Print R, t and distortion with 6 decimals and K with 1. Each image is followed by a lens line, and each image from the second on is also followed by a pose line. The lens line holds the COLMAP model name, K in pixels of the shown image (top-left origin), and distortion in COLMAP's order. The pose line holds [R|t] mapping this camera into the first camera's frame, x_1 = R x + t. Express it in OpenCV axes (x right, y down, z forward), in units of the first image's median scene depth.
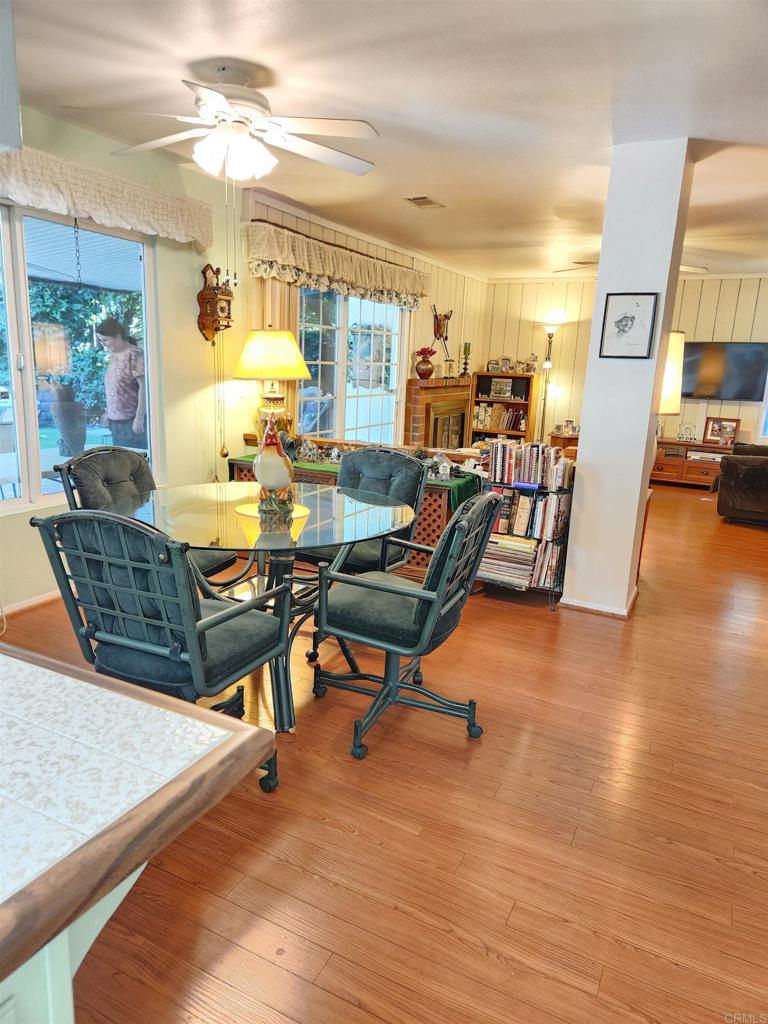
lens RADIAL K [[682.7, 0, 378.7], [0, 682.7, 511.9], [0, 0, 1]] dist [0.046438, -0.016159]
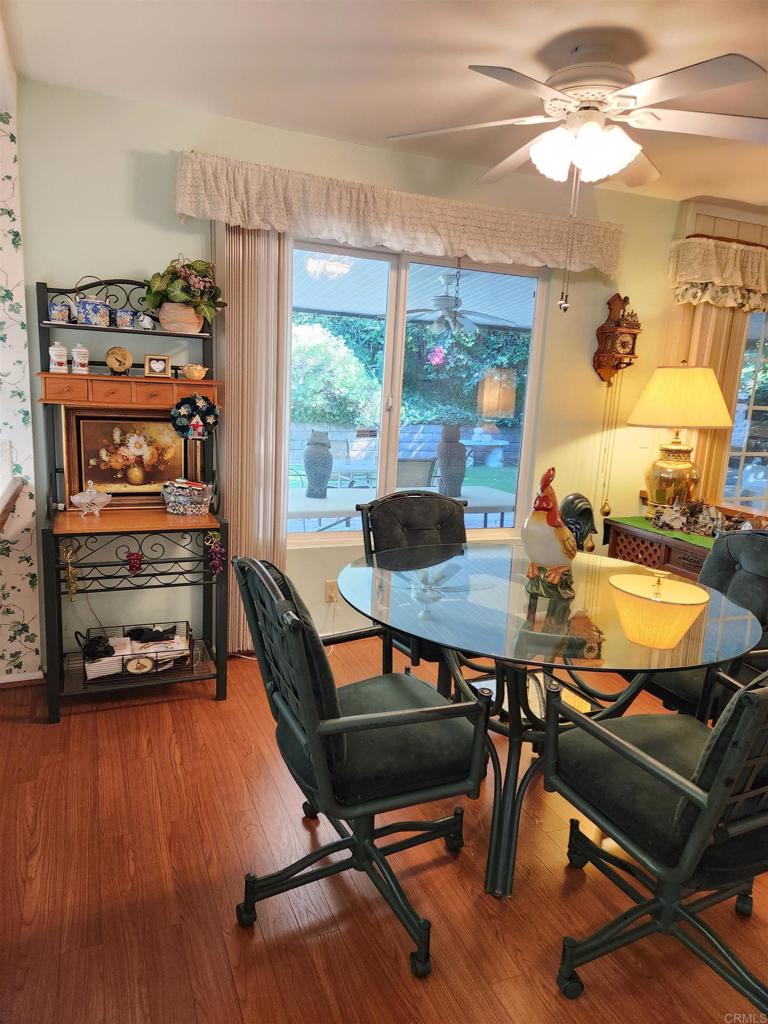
lens RADIAL K [[682.7, 0, 372.0], [0, 682.7, 506.1], [0, 0, 1]] dist [0.046438, -0.016159]
pose [[0.754205, 0.115142, -0.646465, 0.112039], [-0.161318, 0.986824, -0.012439, -0.035913], [0.636515, 0.113668, 0.762842, 0.172649]]
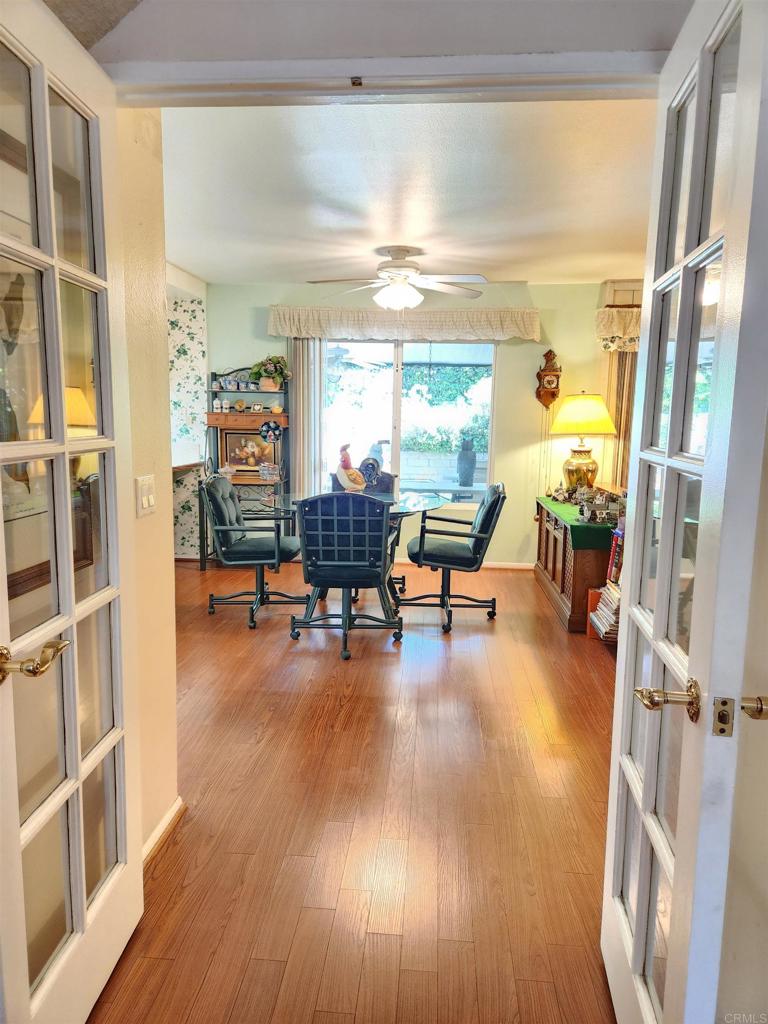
lens RADIAL K [[682.7, 0, 379.6], [0, 682.7, 509.4], [0, 0, 1]] dist [0.046438, -0.016159]
pose [[0.390770, 0.099118, -0.915136, 0.854699], [-0.199871, 0.979602, 0.020754, -0.022538], [0.898527, 0.174799, 0.402610, 0.234161]]
